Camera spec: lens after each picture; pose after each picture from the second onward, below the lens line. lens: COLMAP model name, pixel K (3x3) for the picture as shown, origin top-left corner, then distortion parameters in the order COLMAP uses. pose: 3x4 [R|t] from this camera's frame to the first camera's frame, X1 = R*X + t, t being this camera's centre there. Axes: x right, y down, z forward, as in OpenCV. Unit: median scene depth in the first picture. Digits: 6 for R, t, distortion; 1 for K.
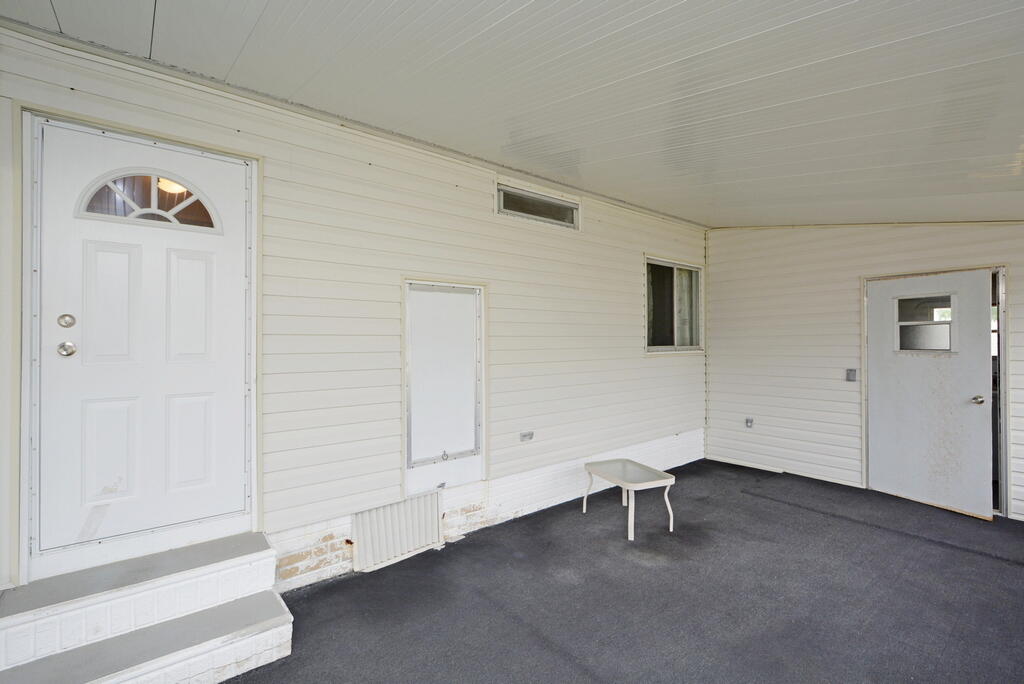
lens RADIAL K [[444.3, 0, 510.0], [0, 444.3, 339.0], [0, 0, 1]] dist [0.001024, -0.002396]
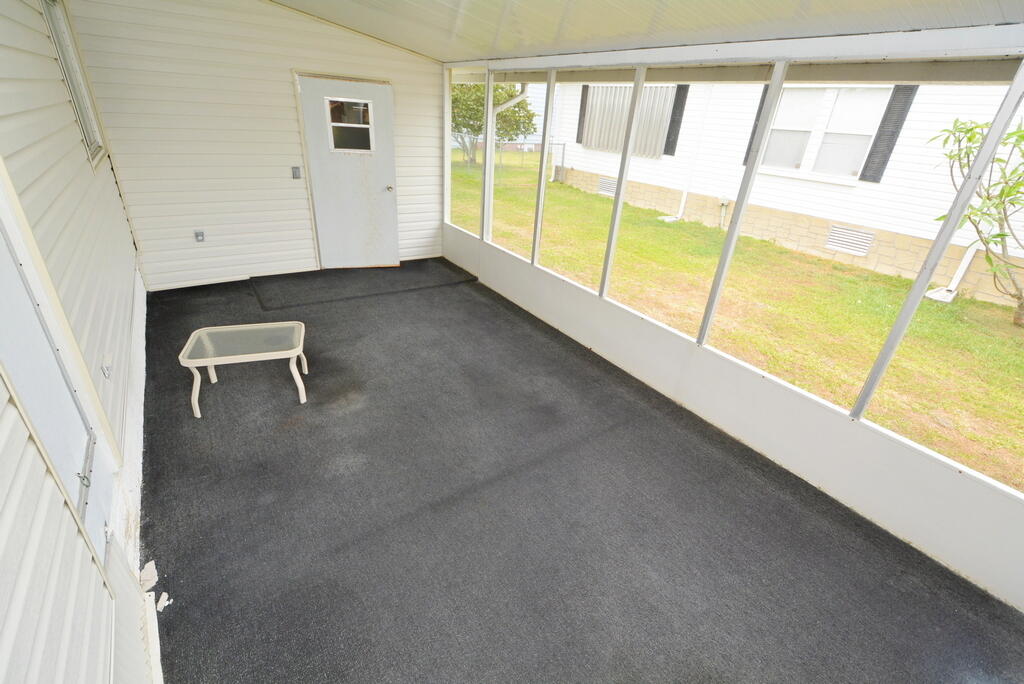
lens RADIAL K [[444.3, 0, 508.1], [0, 444.3, 336.8], [0, 0, 1]] dist [0.001024, -0.002396]
pose [[0.092694, -0.437383, 0.894486, -0.419131], [-0.068791, 0.893394, 0.443977, -0.099141], [-0.993315, -0.102686, 0.052724, 0.503681]]
